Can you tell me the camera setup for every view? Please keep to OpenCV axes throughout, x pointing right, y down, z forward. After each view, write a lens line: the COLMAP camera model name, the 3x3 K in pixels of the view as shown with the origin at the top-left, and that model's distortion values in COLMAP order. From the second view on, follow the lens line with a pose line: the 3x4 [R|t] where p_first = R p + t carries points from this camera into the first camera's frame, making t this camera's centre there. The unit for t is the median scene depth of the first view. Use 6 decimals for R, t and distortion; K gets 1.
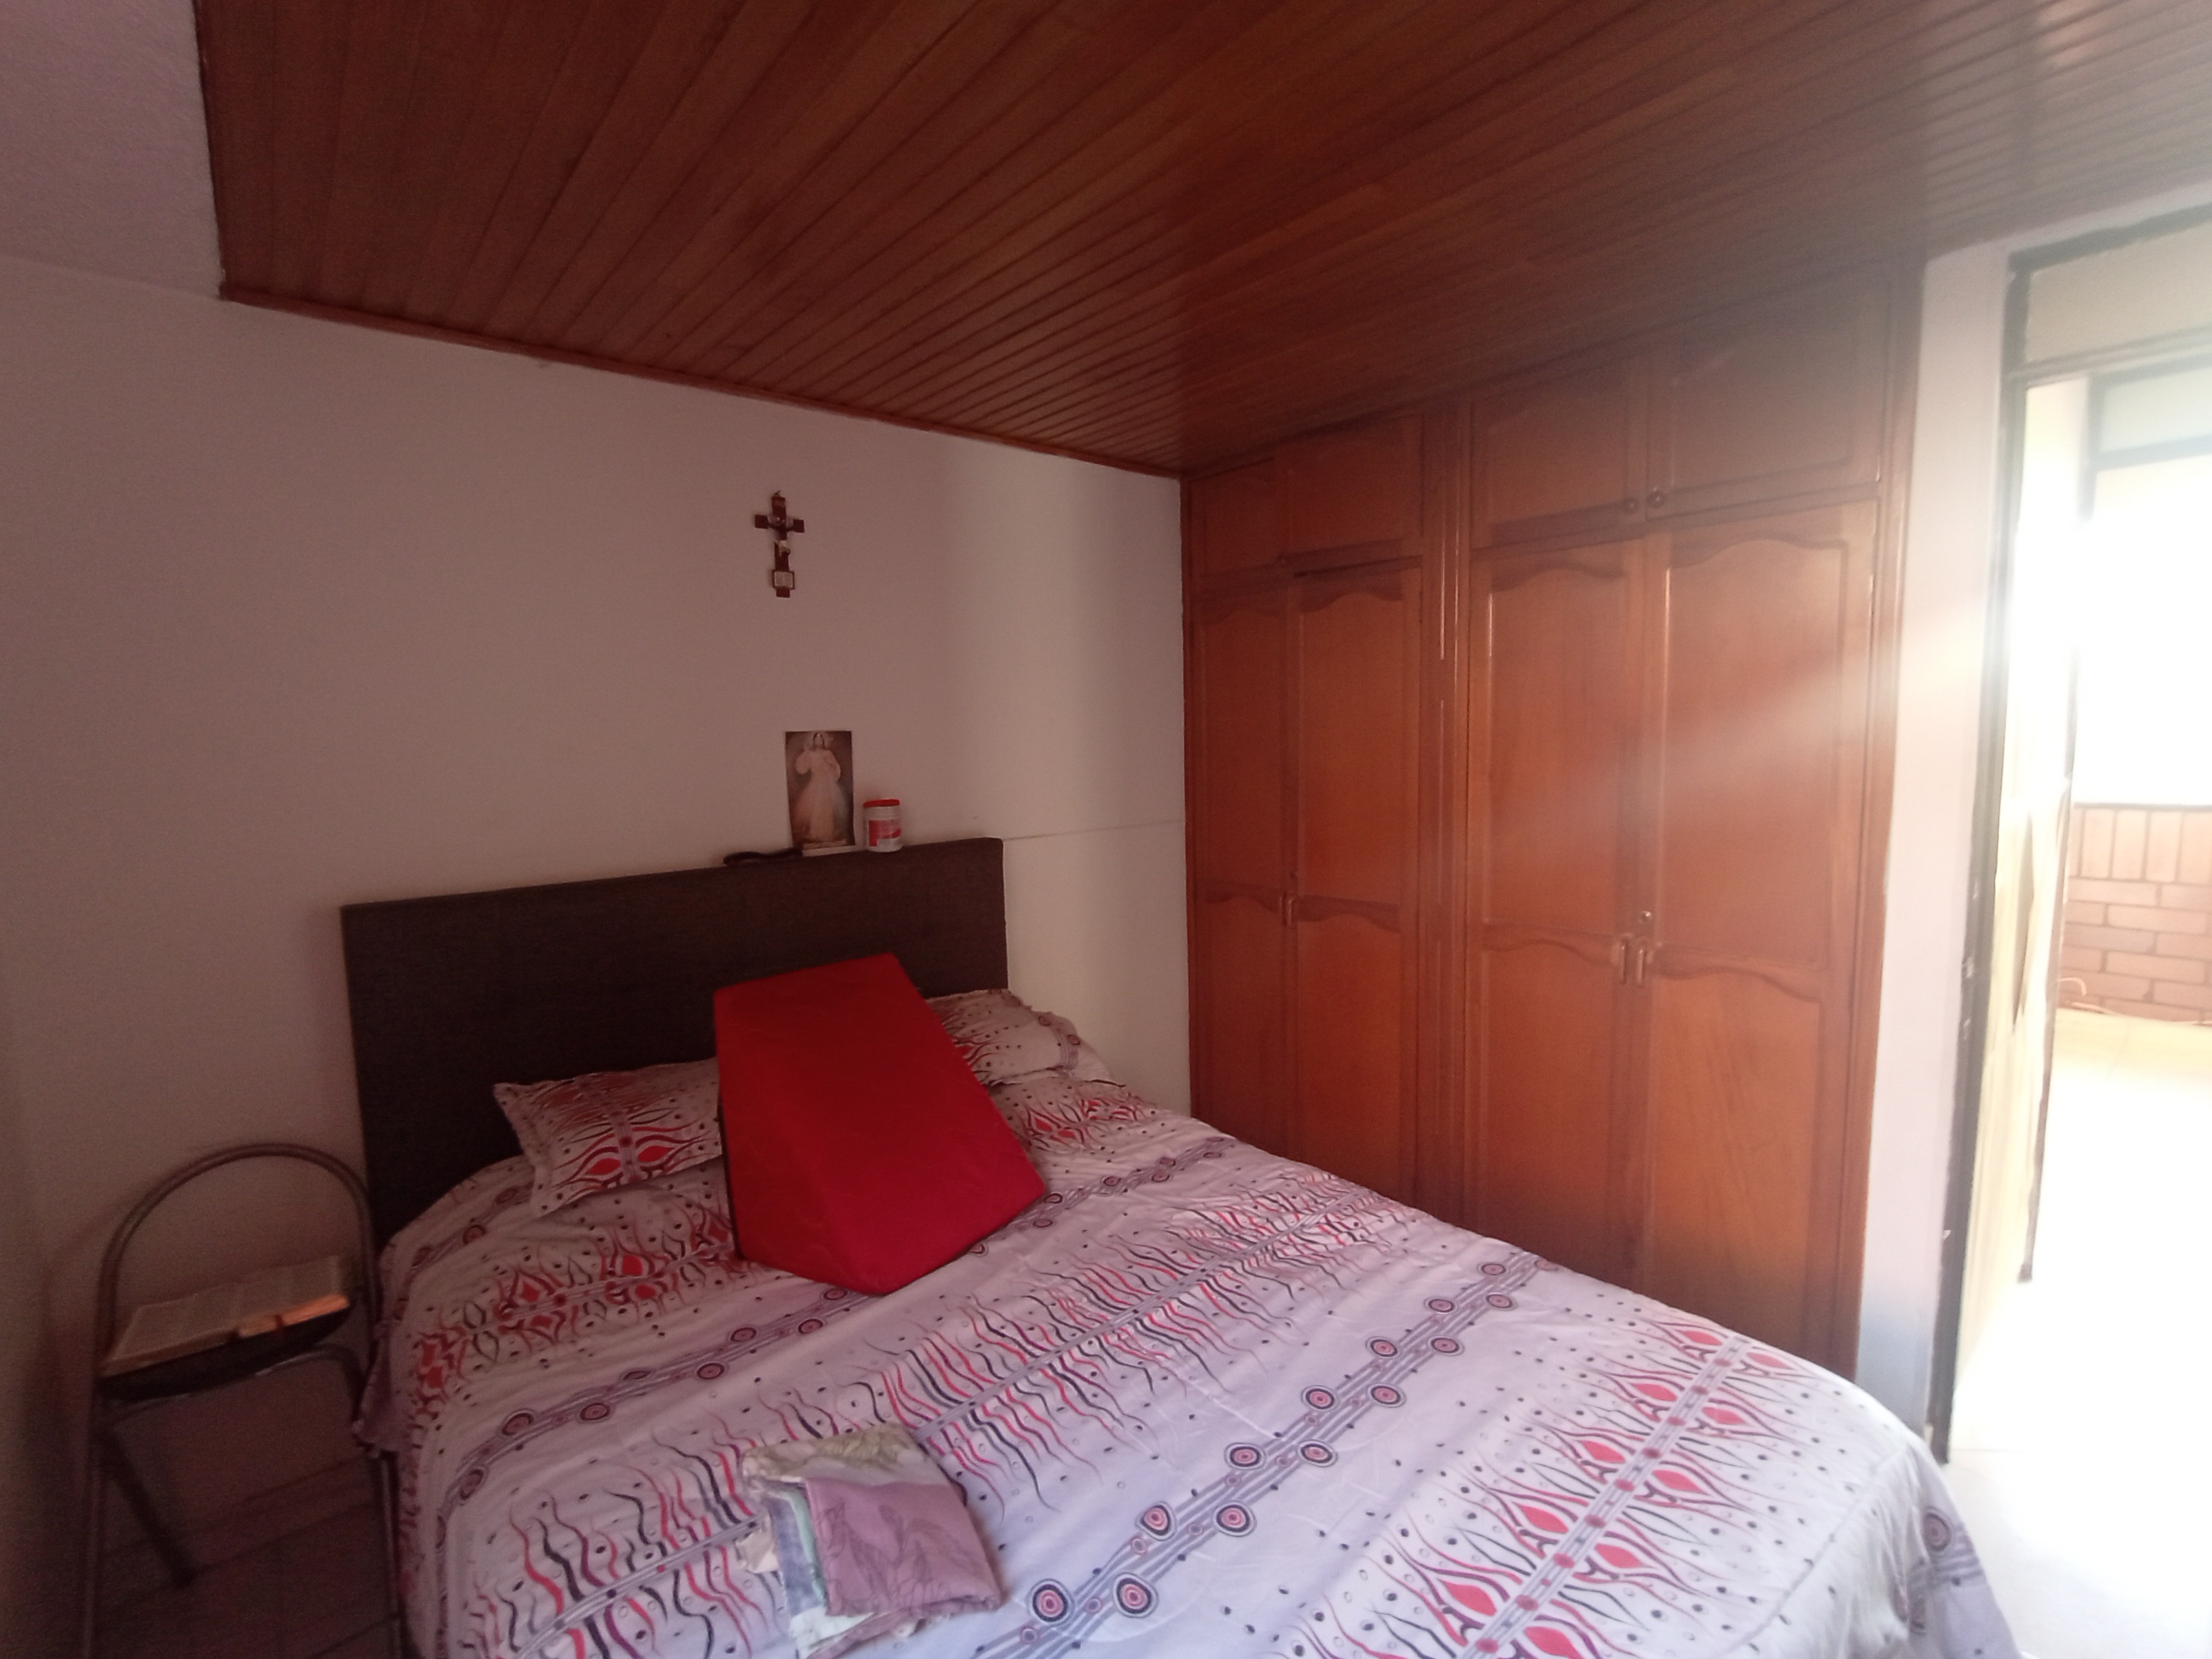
lens RADIAL K [[999.5, 0, 1094.4], [0, 999.5, 841.1], [0, 0, 1]] dist [-0.002067, -0.000858]
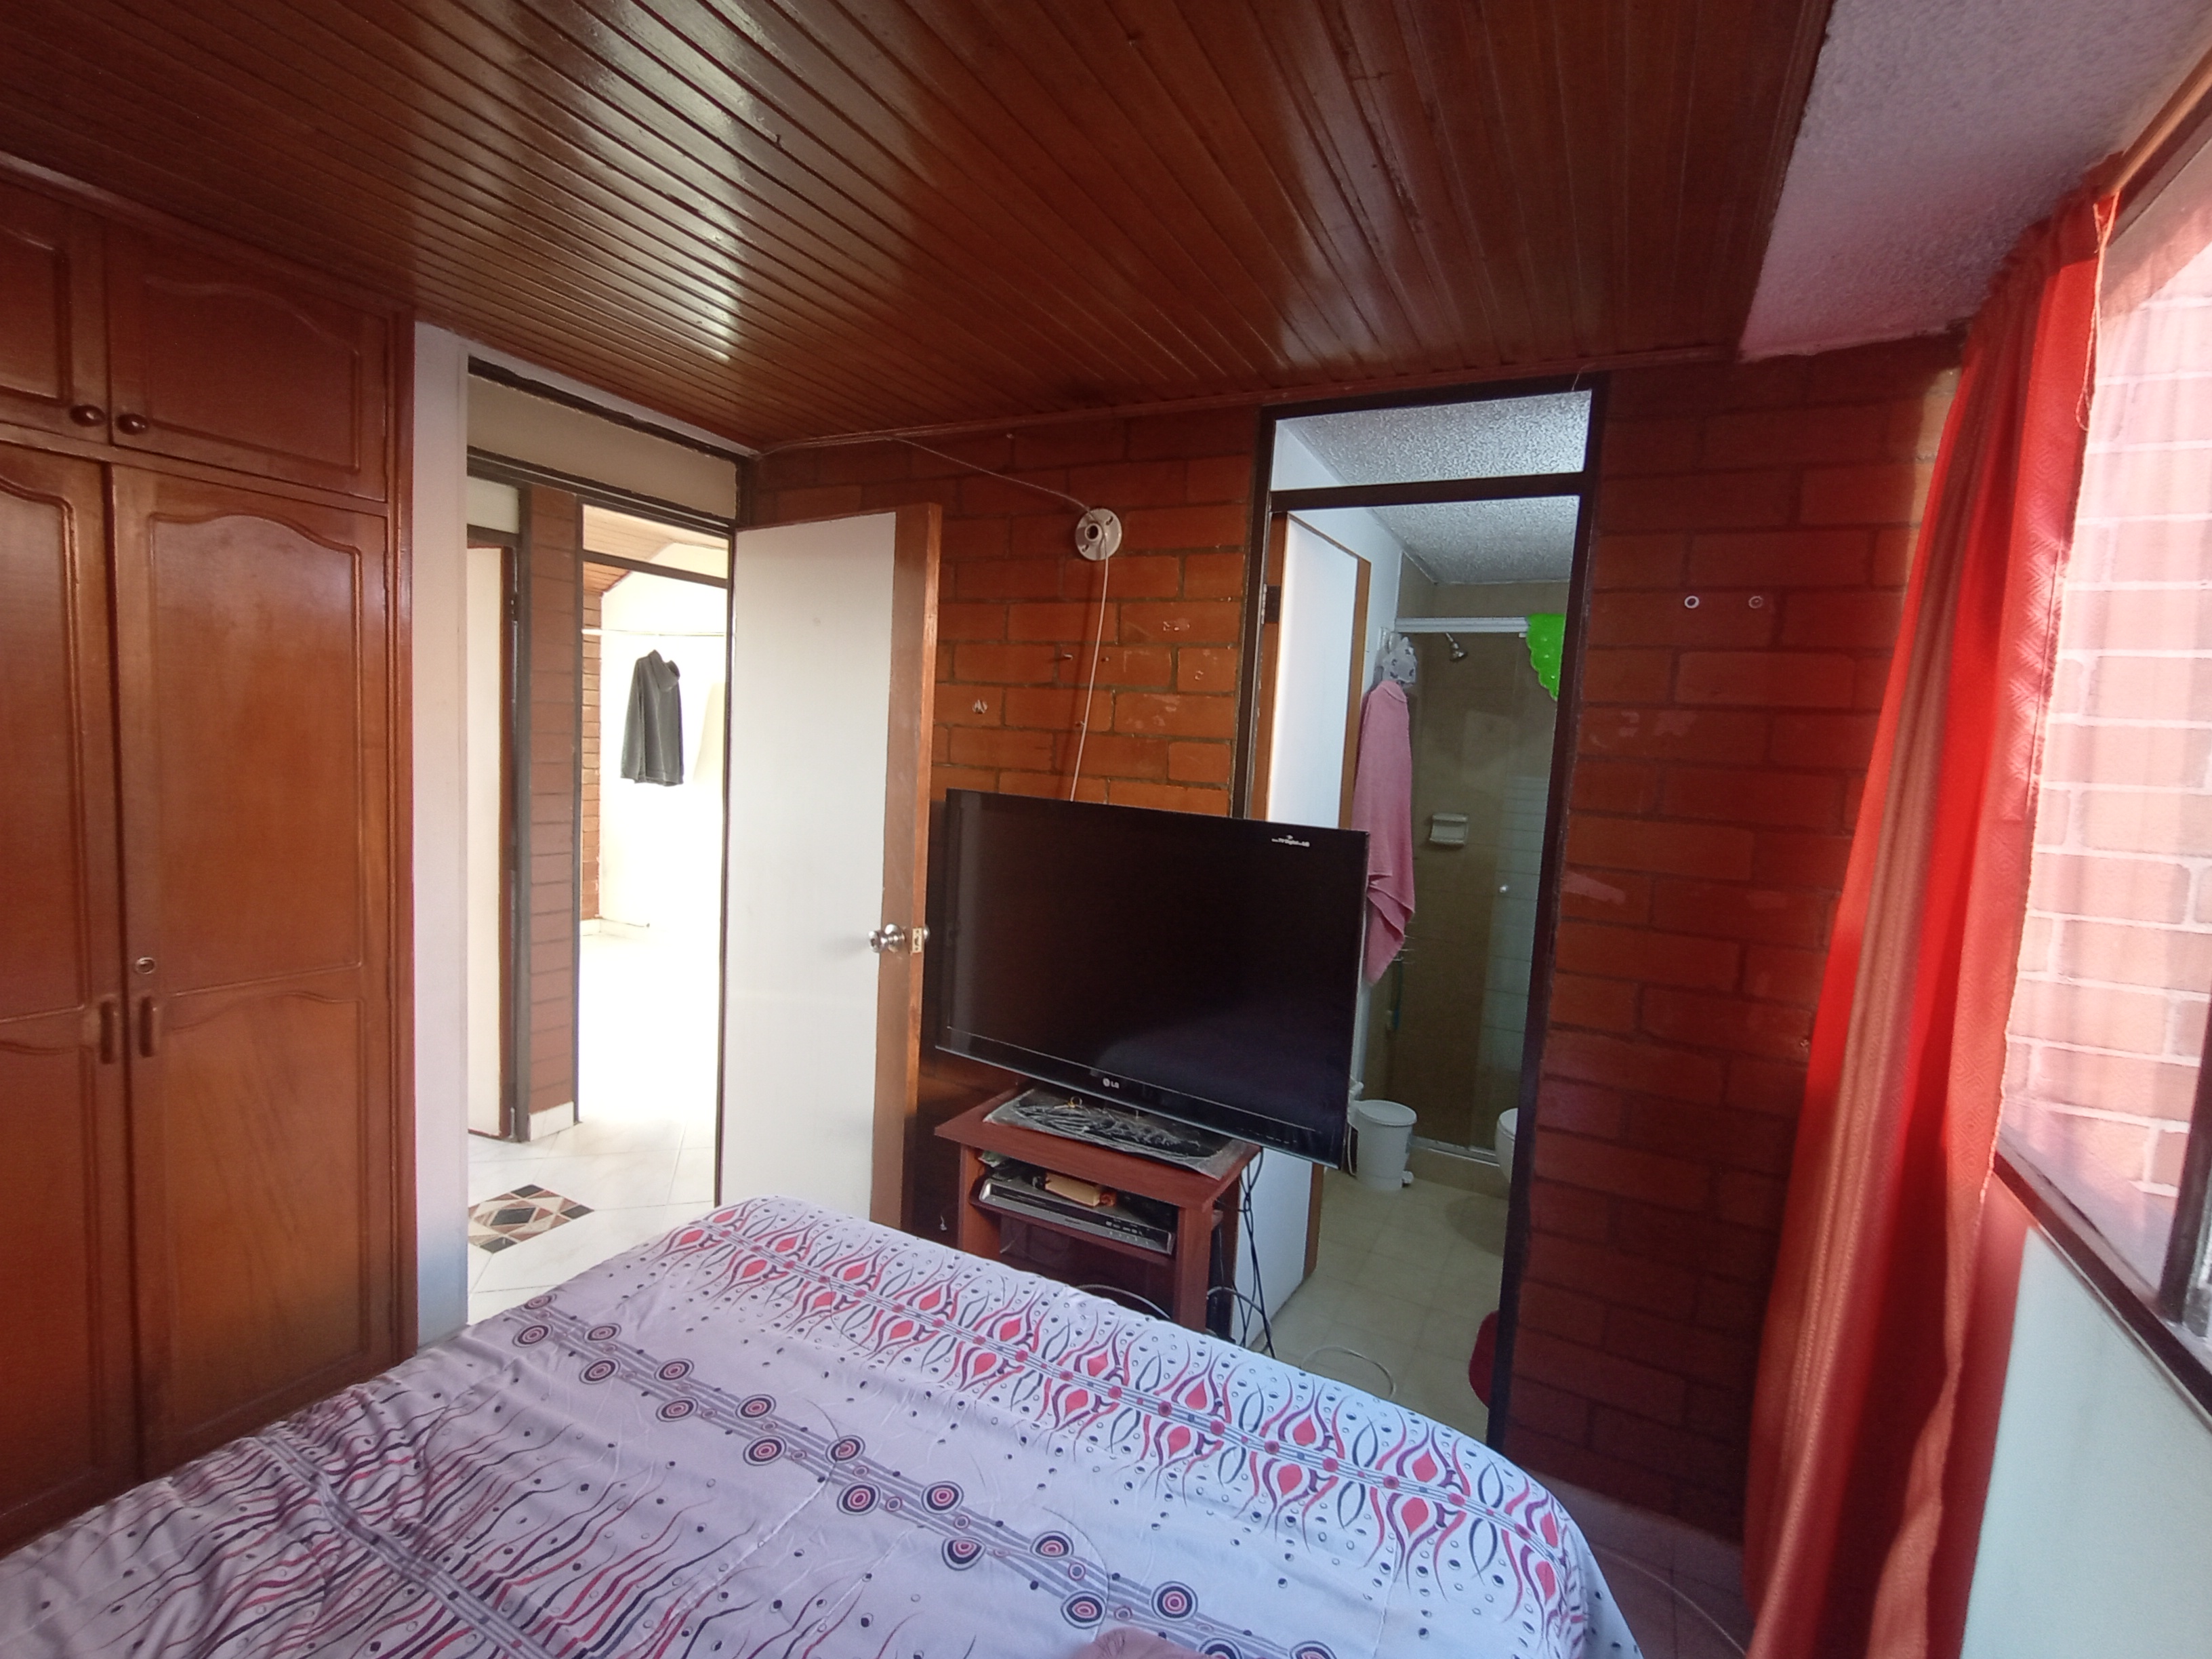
lens RADIAL K [[999.5, 0, 1094.4], [0, 999.5, 841.1], [0, 0, 1]] dist [-0.002067, -0.000858]
pose [[-0.388079, -0.086819, 0.917527, -0.492386], [0.055555, 0.991539, 0.117320, -0.077984], [-0.919950, 0.096503, -0.379973, 0.693527]]
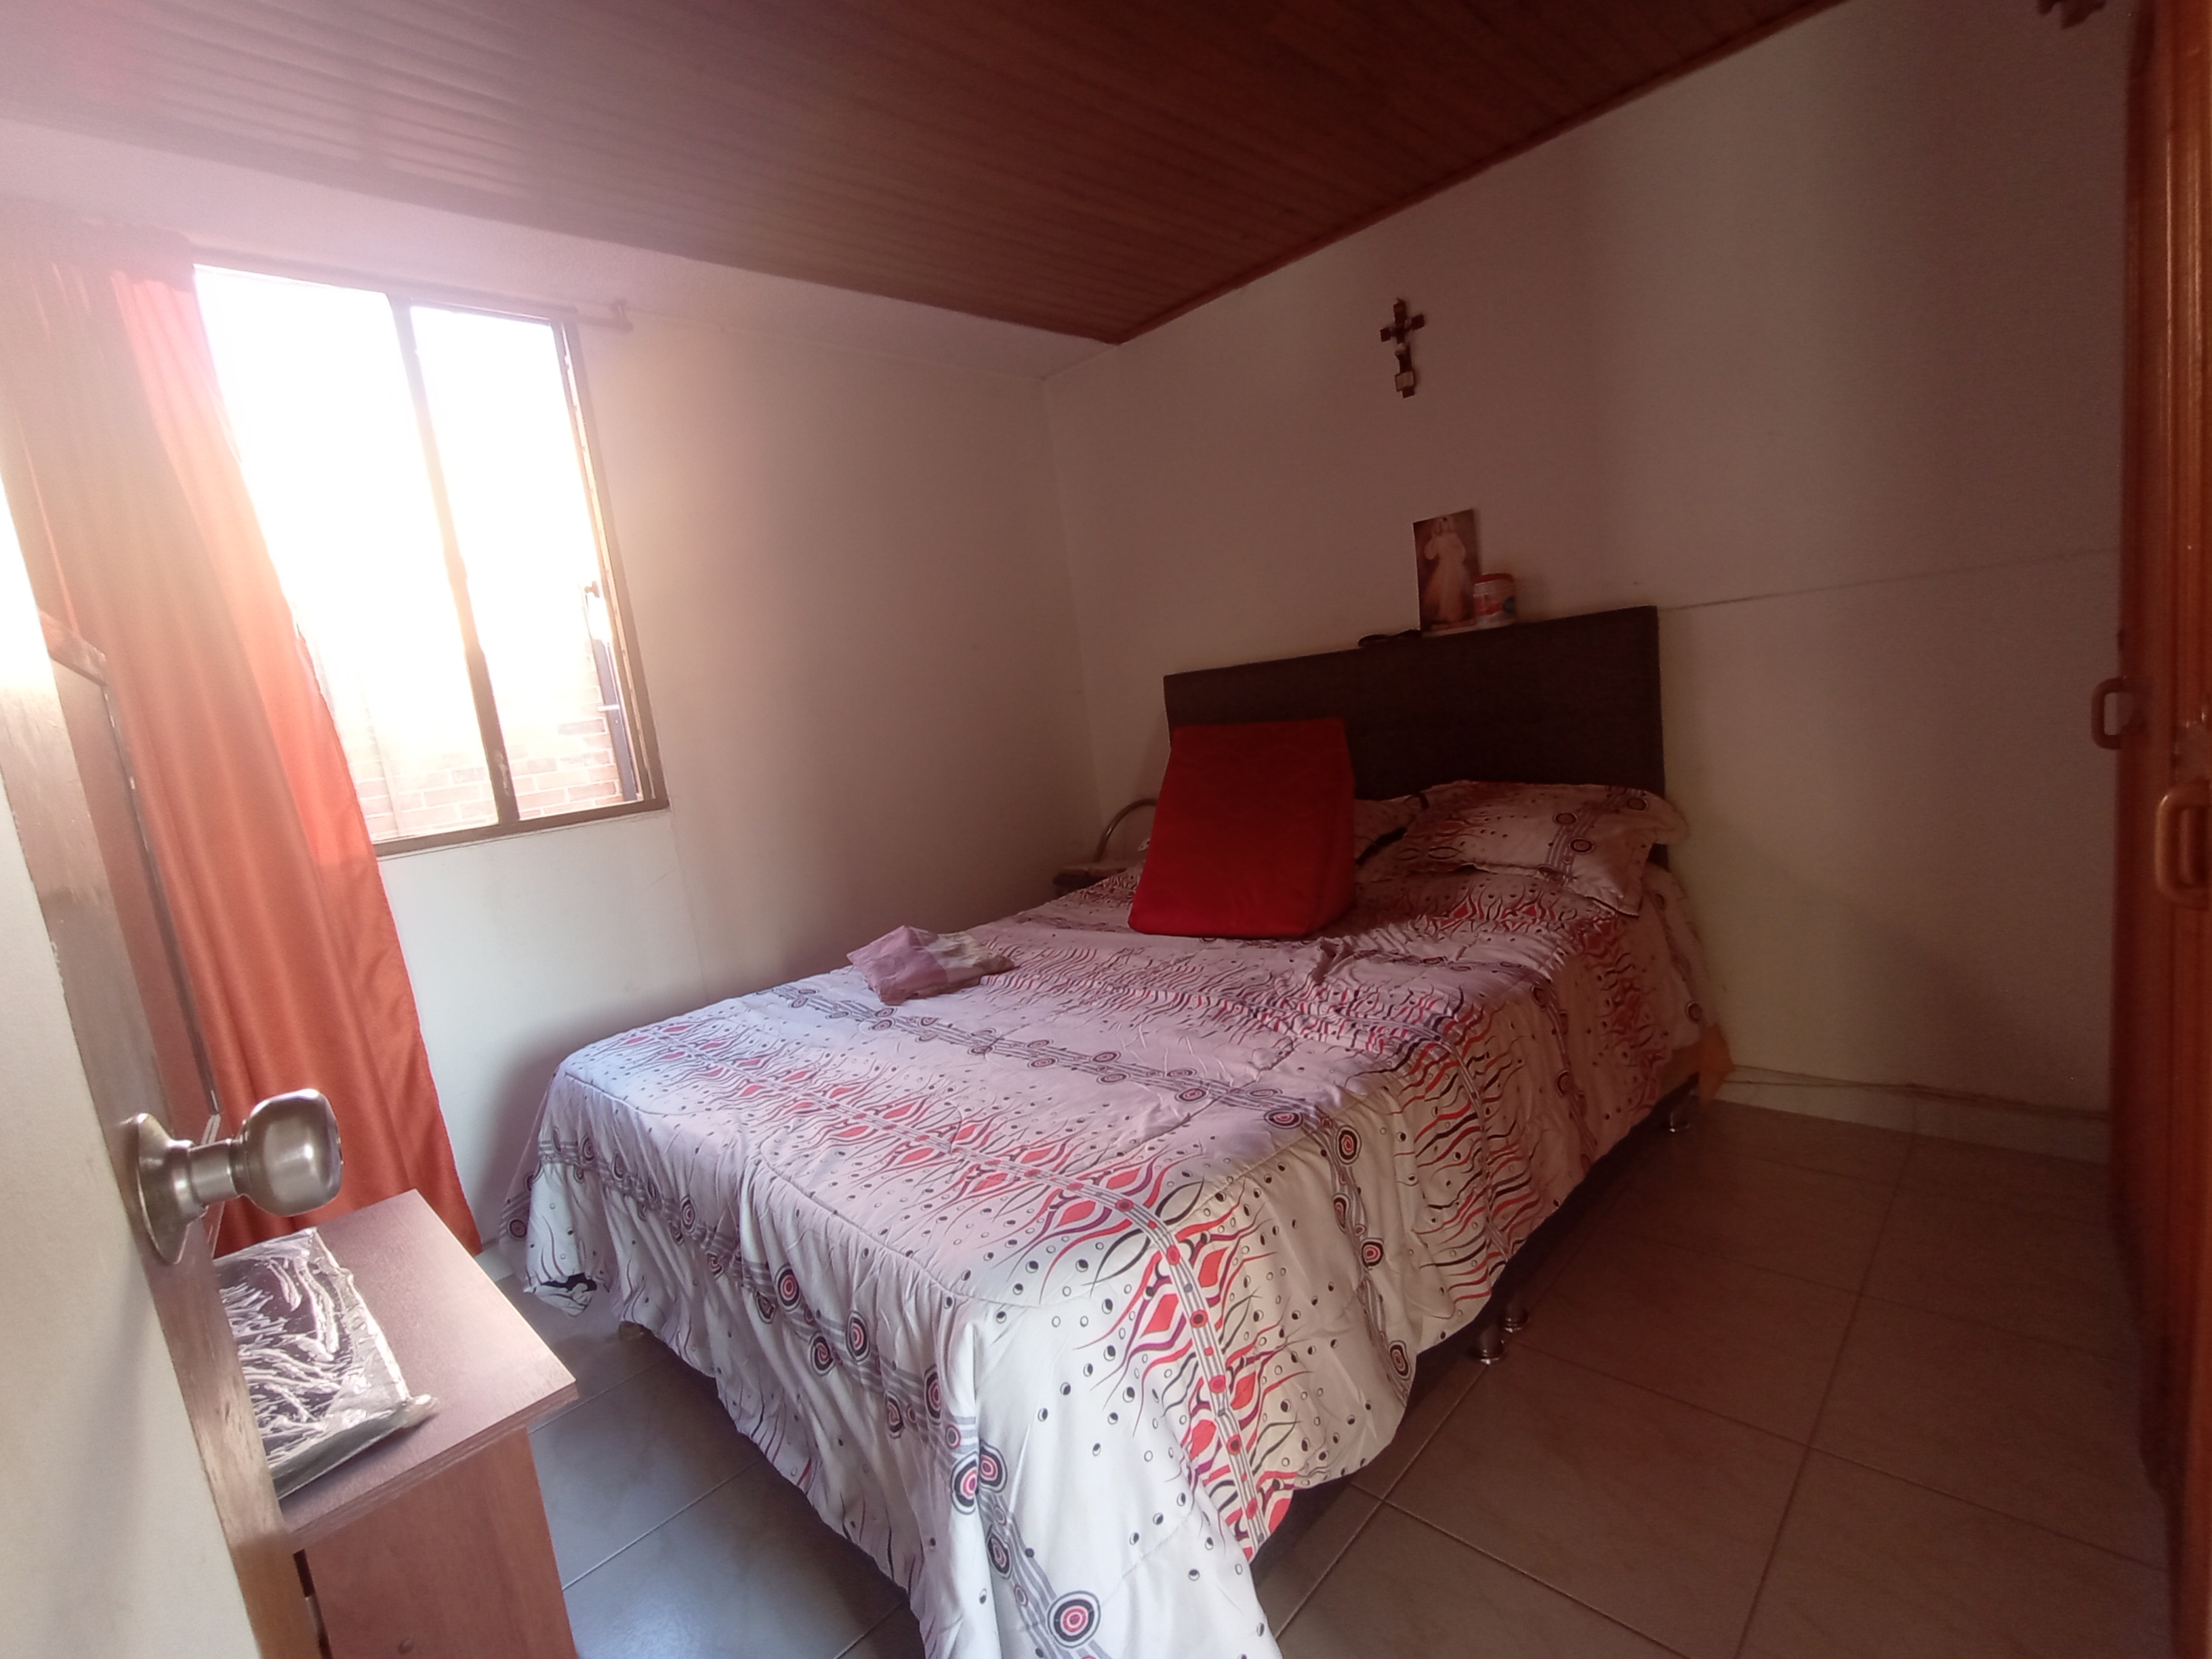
lens RADIAL K [[999.5, 0, 1094.4], [0, 999.5, 841.1], [0, 0, 1]] dist [-0.002067, -0.000858]
pose [[0.100323, 0.157871, -0.982350, 0.984543], [0.017228, 0.986908, 0.160362, 0.068172], [0.994806, -0.033012, 0.096290, 0.651653]]
